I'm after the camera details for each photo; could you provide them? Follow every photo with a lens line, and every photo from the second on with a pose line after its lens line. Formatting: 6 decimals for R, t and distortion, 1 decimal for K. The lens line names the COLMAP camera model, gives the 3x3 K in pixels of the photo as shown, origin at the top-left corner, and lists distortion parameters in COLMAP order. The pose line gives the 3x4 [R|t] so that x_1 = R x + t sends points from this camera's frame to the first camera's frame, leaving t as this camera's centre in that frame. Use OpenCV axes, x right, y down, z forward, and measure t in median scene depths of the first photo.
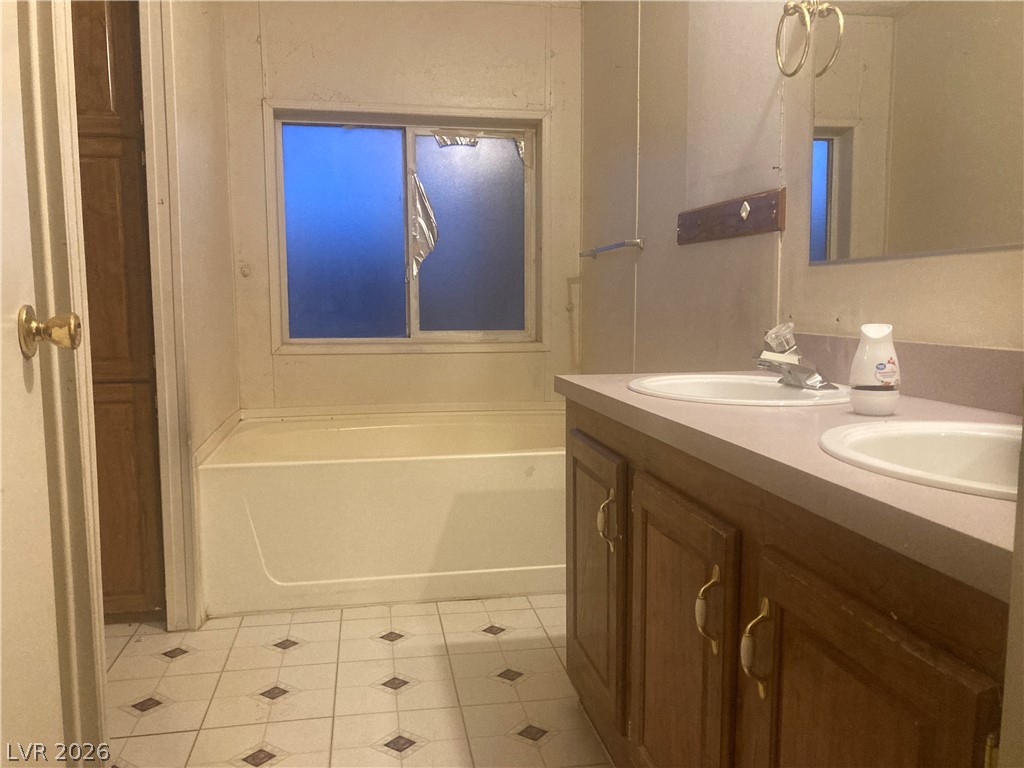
lens RADIAL K [[837.1, 0, 508.1], [0, 837.1, 384.1], [0, 0, 1]] dist [0.032710, -0.024745]
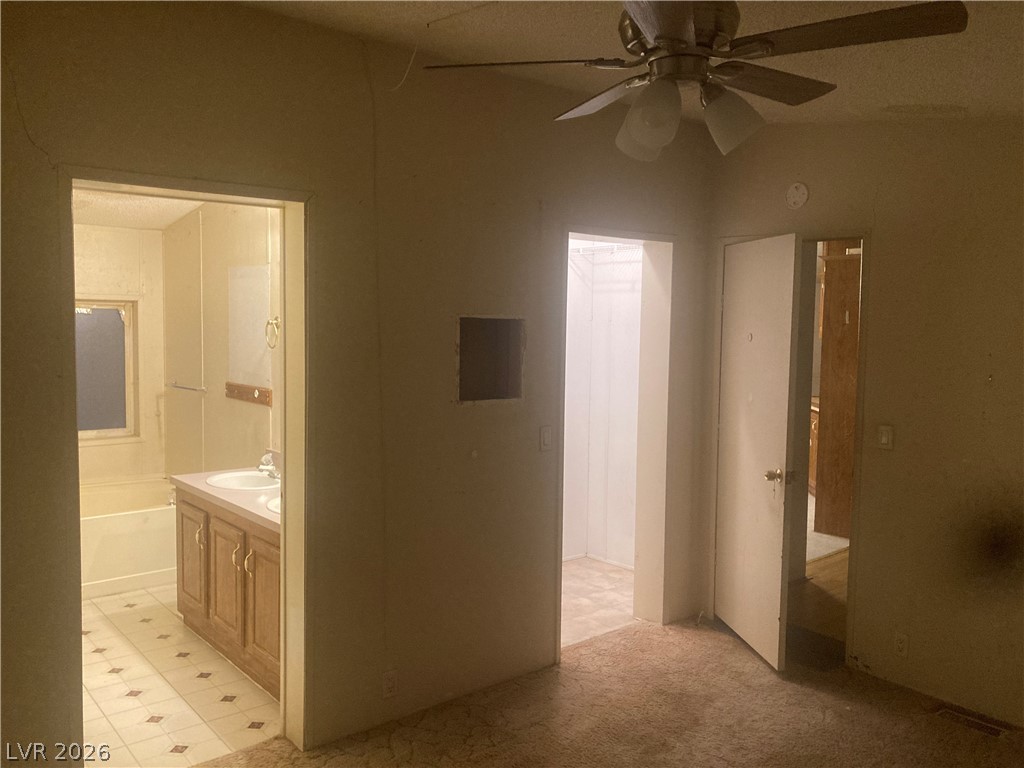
lens RADIAL K [[837.1, 0, 507.7], [0, 837.1, 377.8], [0, 0, 1]] dist [0.032710, -0.024745]
pose [[0.870114, -0.017857, 0.492526, -0.284365], [0.034556, 0.999094, -0.024826, -0.202142], [-0.491637, 0.038621, 0.869943, -1.531818]]
